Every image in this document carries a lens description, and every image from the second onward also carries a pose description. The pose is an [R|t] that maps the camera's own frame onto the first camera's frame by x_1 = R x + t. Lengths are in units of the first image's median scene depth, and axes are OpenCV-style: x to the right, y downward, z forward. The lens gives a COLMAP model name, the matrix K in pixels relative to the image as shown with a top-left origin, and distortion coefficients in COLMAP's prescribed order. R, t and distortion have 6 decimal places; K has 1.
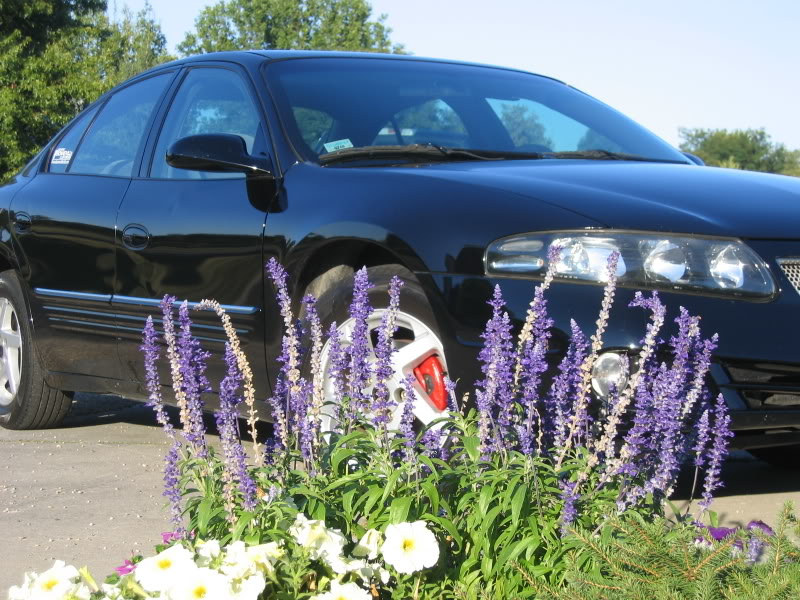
lens RADIAL K [[1735.9, 0, 398.0], [0, 1735.9, 300.9], [0, 0, 1]] dist [-0.033349, 0.000000]
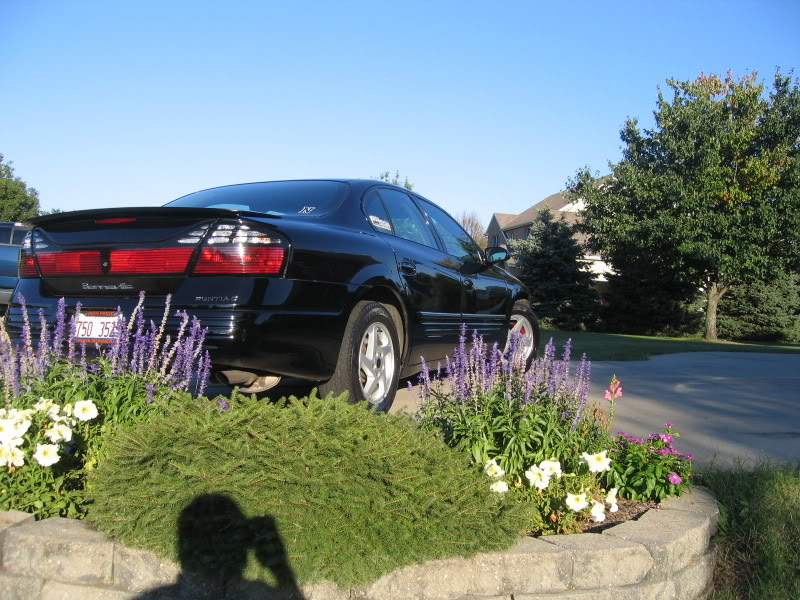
lens RADIAL K [[889.1, 0, 399.4], [0, 889.1, 300.2], [0, 0, 1]] dist [-0.043868, 0.000000]
pose [[0.912418, 0.018833, 0.408827, -0.099282], [-0.011200, 0.999716, -0.021056, 0.004955], [-0.409107, 0.014633, 0.912369, -0.332371]]
